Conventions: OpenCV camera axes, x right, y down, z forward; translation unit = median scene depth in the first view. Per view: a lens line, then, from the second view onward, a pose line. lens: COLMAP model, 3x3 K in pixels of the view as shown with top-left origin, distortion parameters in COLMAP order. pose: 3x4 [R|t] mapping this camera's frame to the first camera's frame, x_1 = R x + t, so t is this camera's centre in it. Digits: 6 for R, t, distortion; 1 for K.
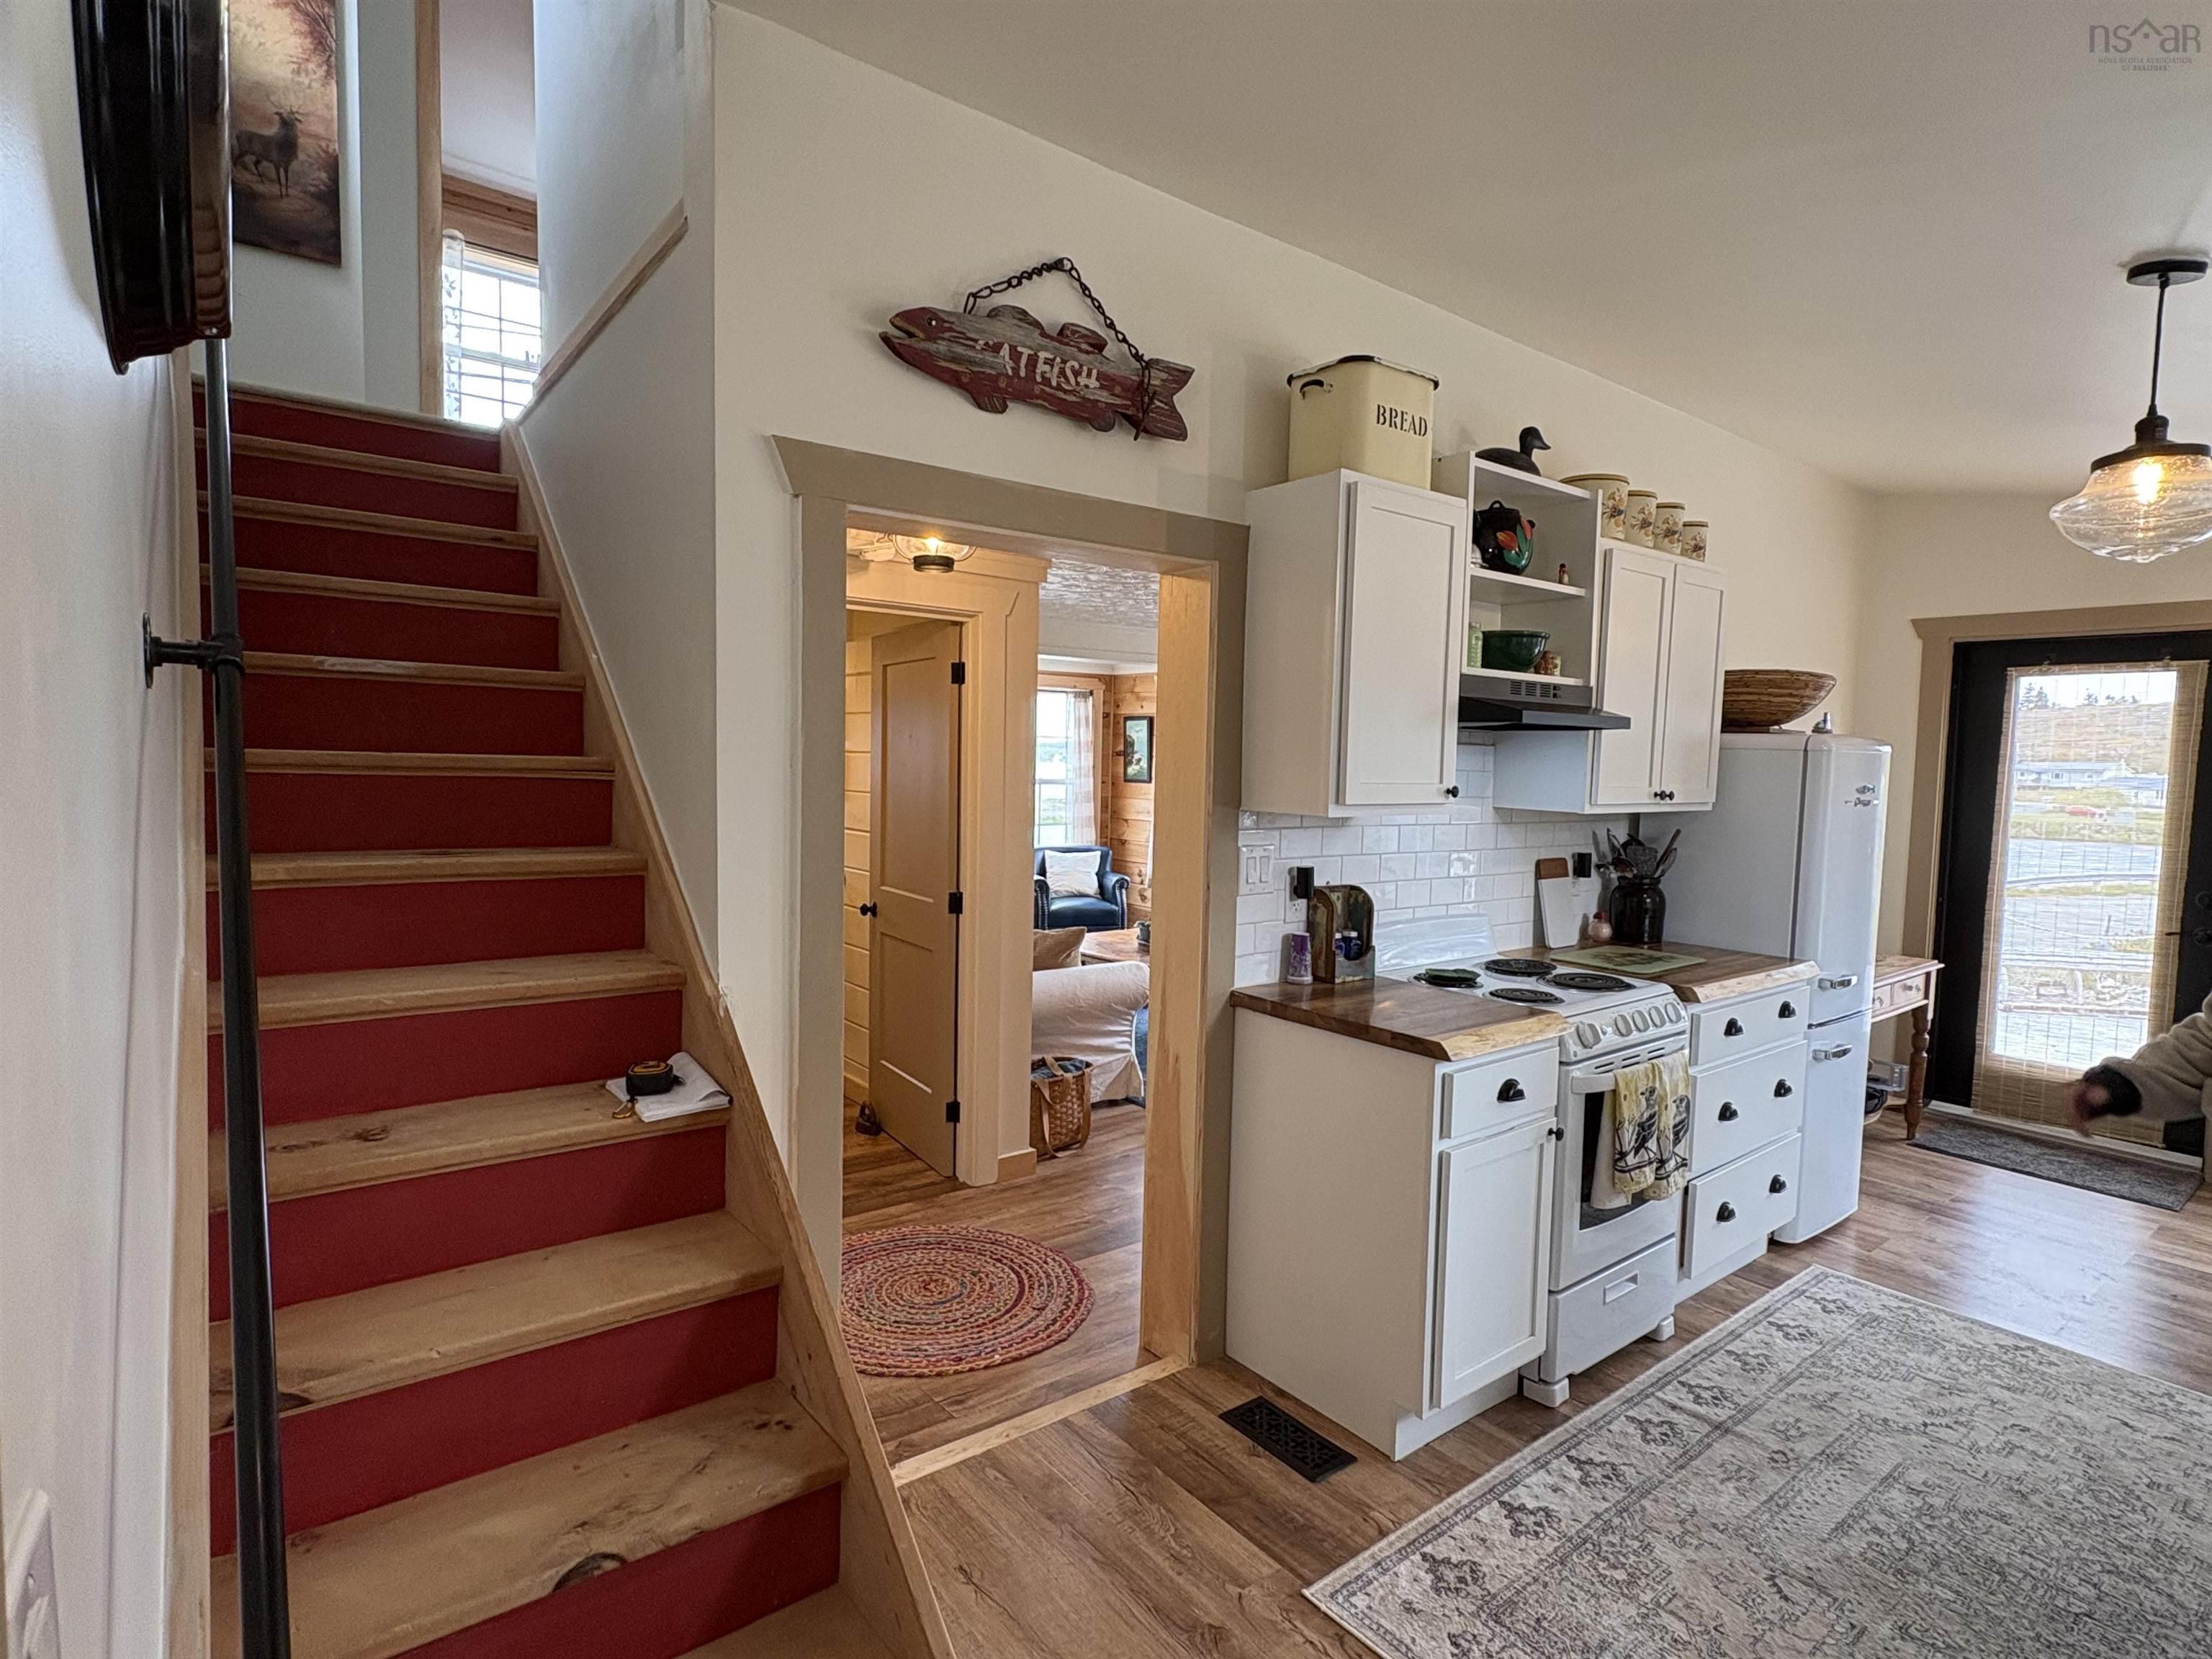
lens RADIAL K [[1132.4, 0, 1104.7], [0, 1132.4, 832.1], [0, 0, 1]] dist [0.001115, 0.001245]
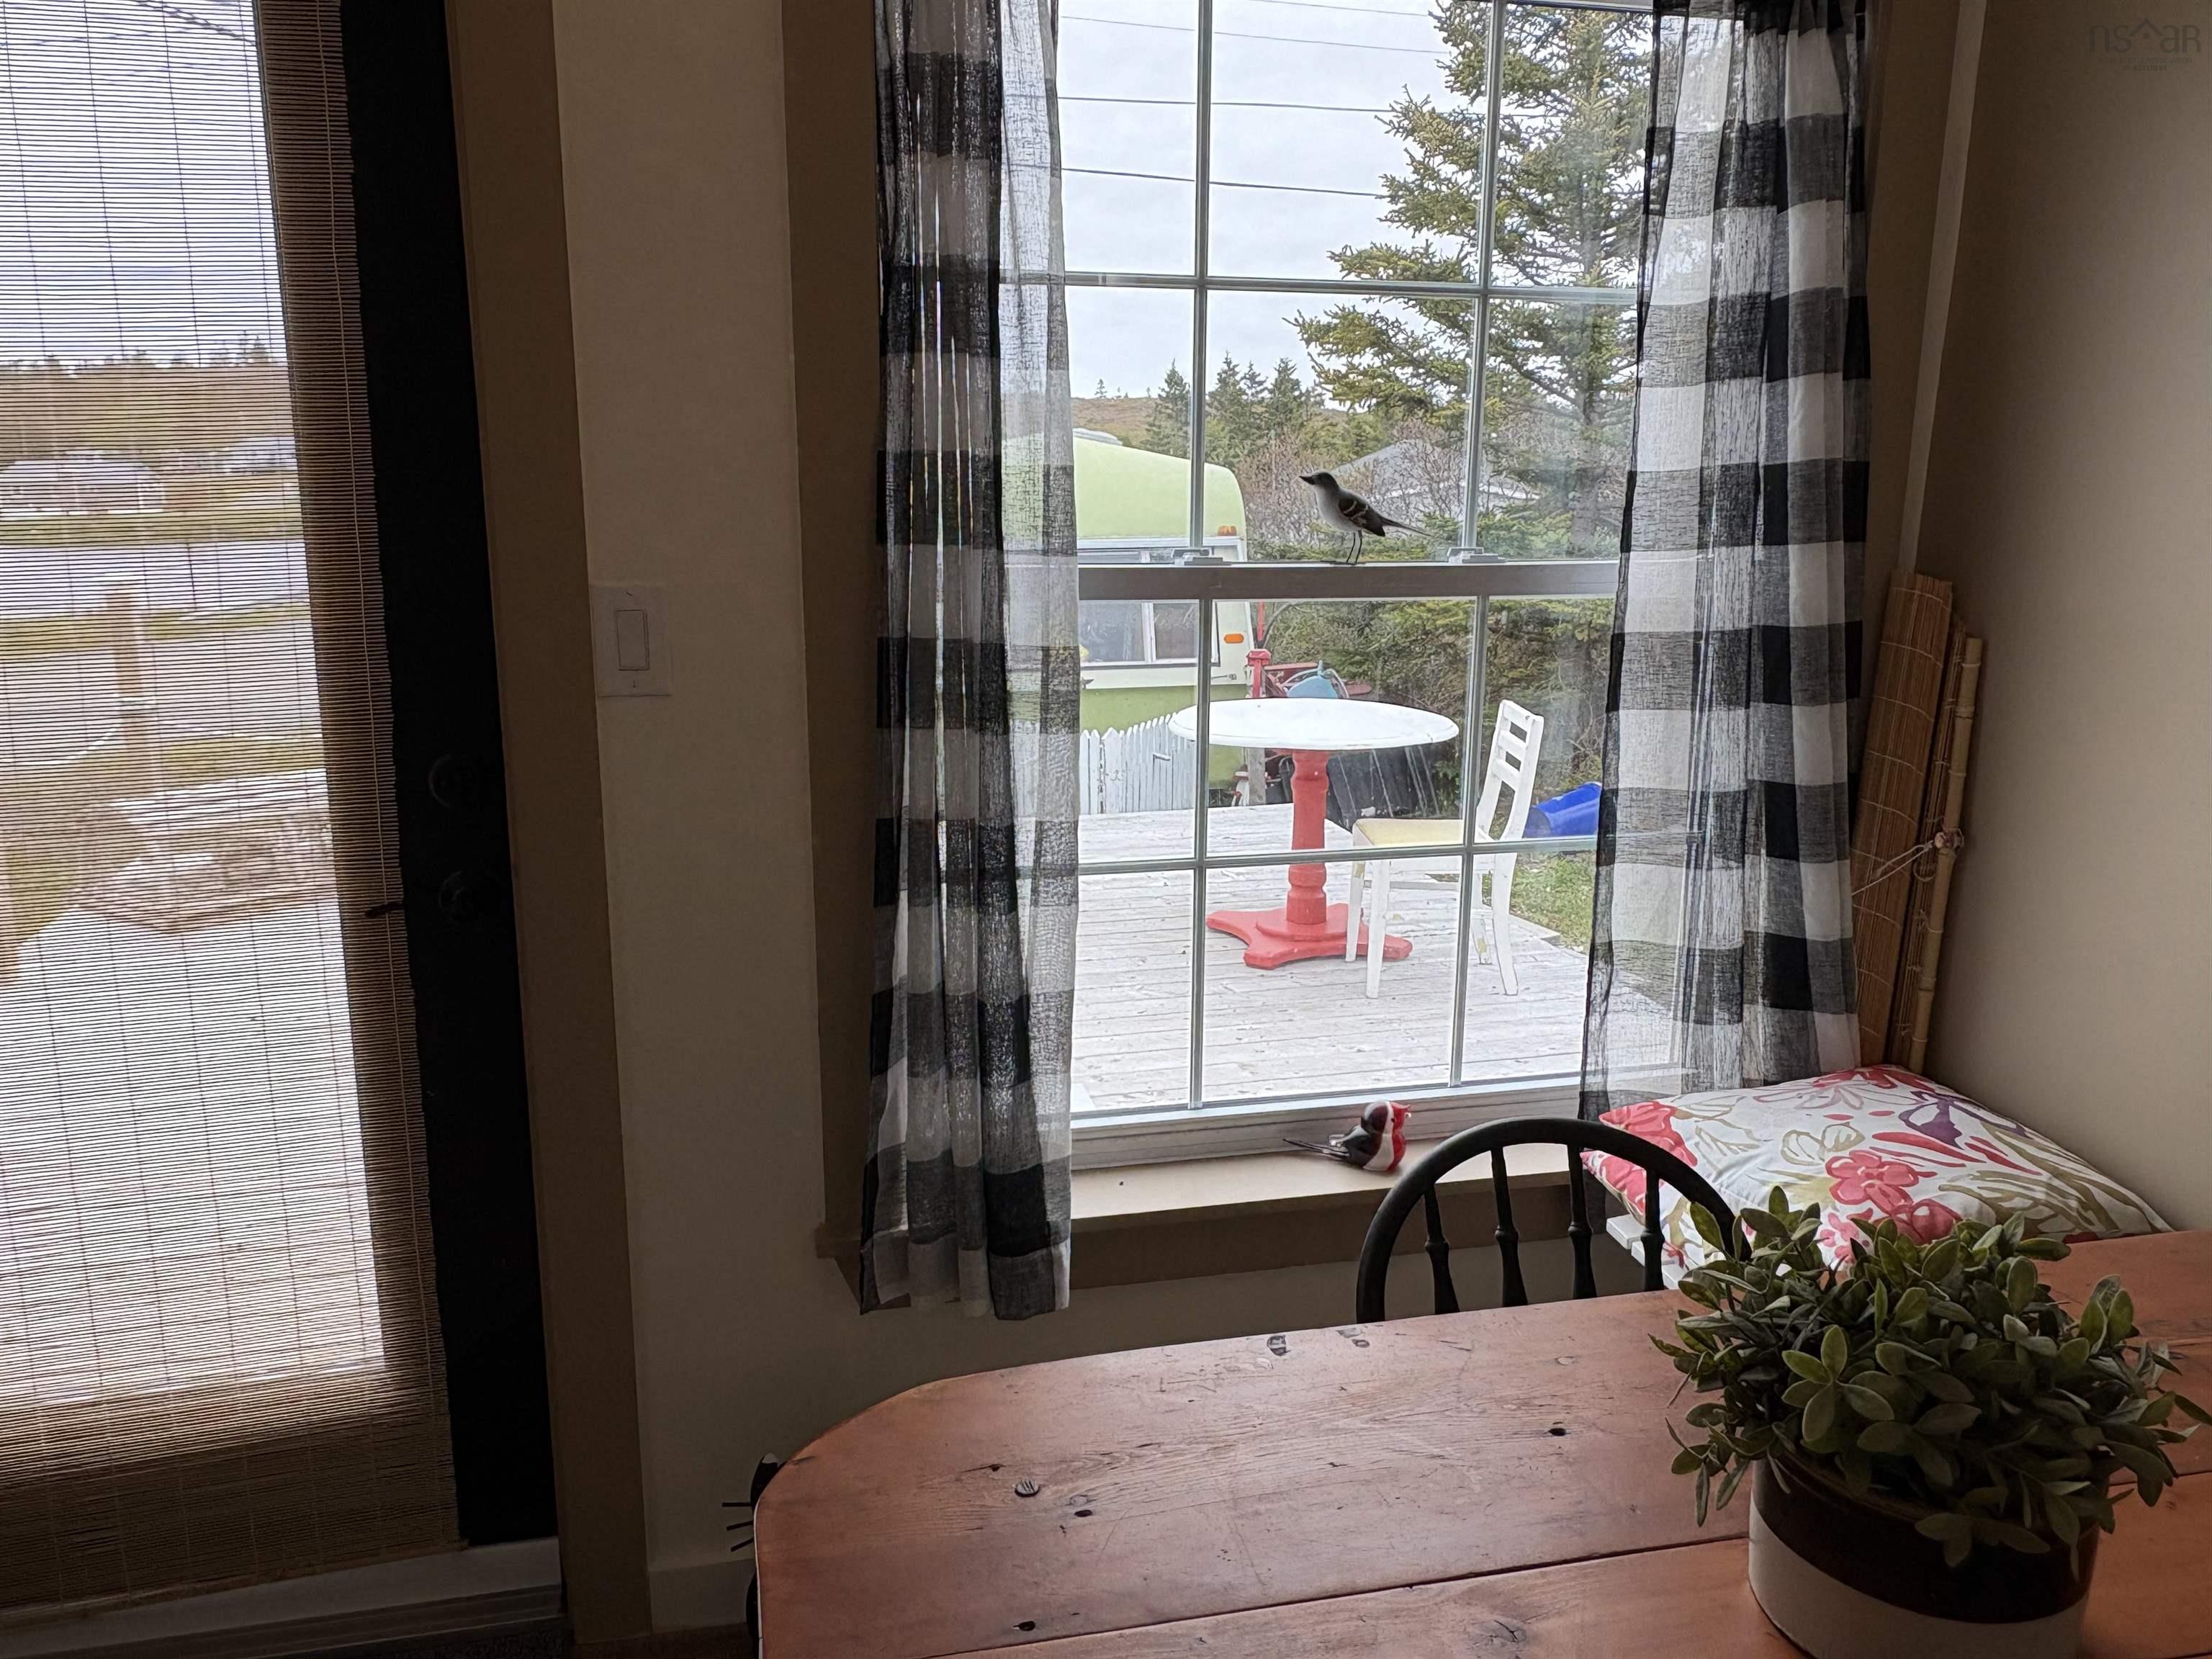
lens RADIAL K [[1641.1, 0, 1094.6], [0, 1641.1, 828.8], [0, 0, 1]] dist [0.006273, 0.001322]
pose [[0.418301, -0.215632, 0.882342, 1.044107], [0.062039, 0.975926, 0.209092, -0.013111], [-0.906187, -0.032724, 0.421608, 1.057818]]
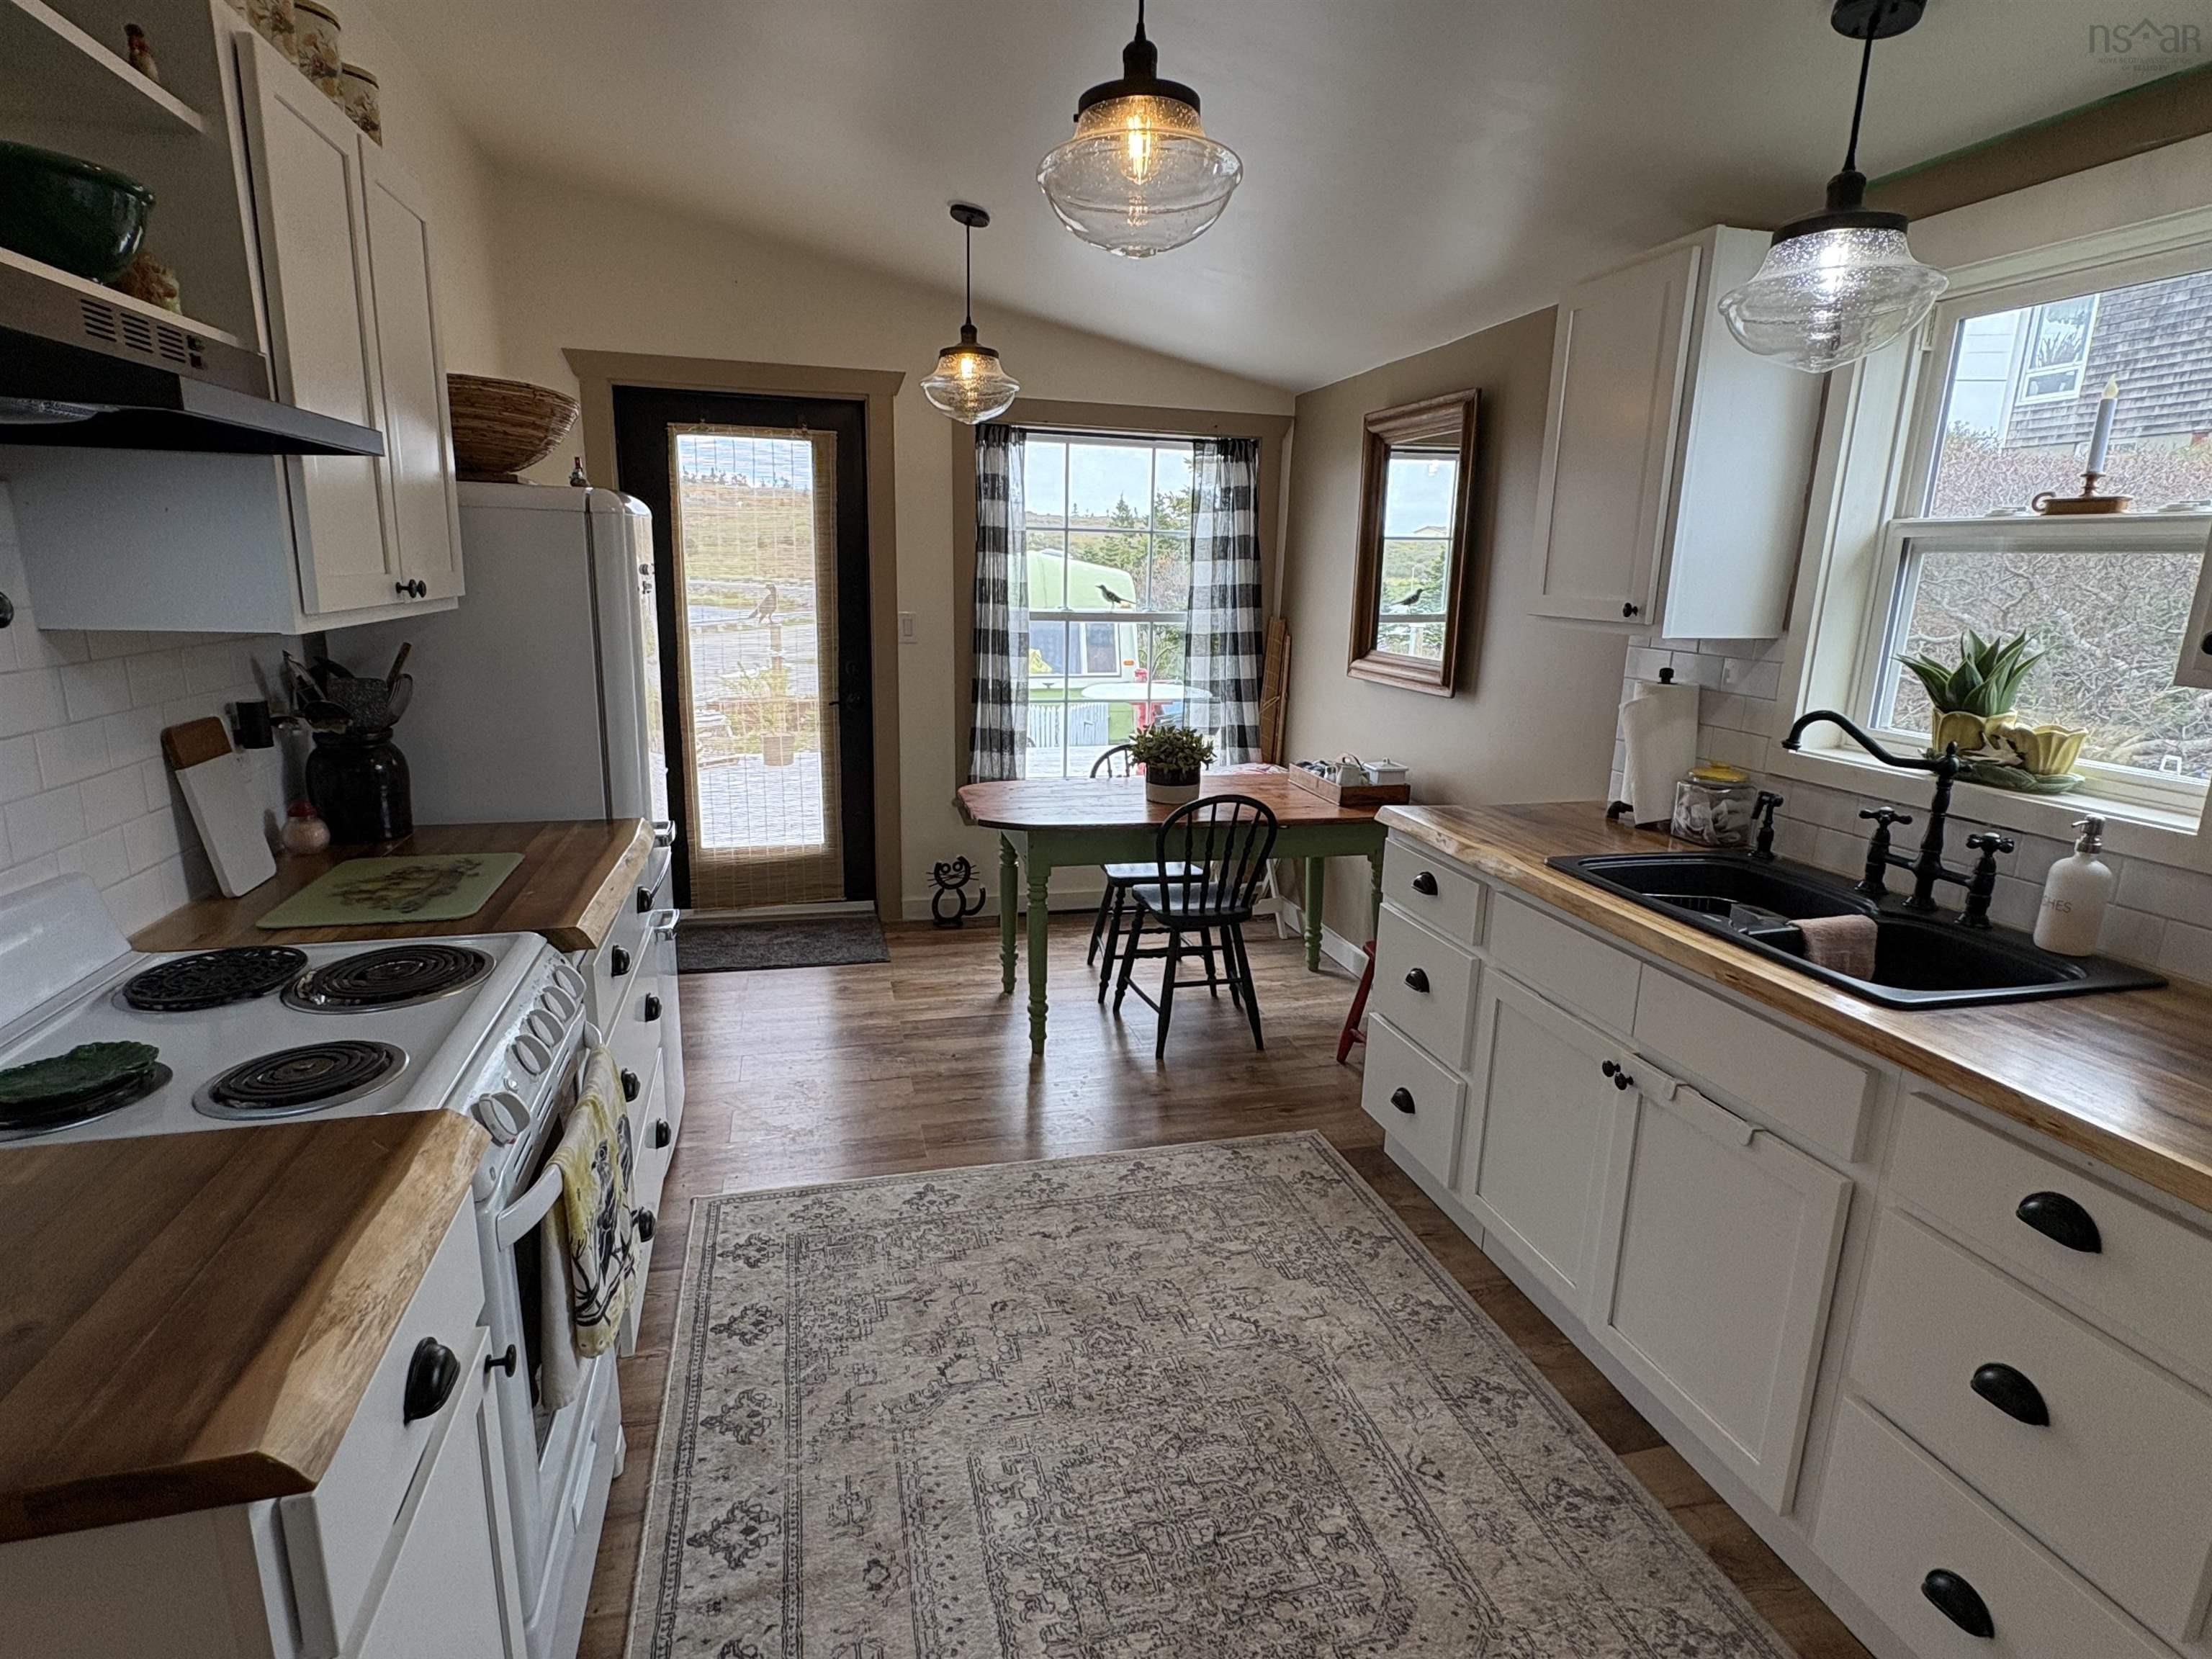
lens RADIAL K [[1132.4, 0, 1104.7], [0, 1132.4, 832.1], [0, 0, 1]] dist [0.001115, 0.001245]
pose [[0.391955, -0.226006, 0.891792, 0.126188], [0.045084, 0.972909, 0.226748, -0.033367], [-0.918879, -0.048670, 0.391526, 0.571900]]
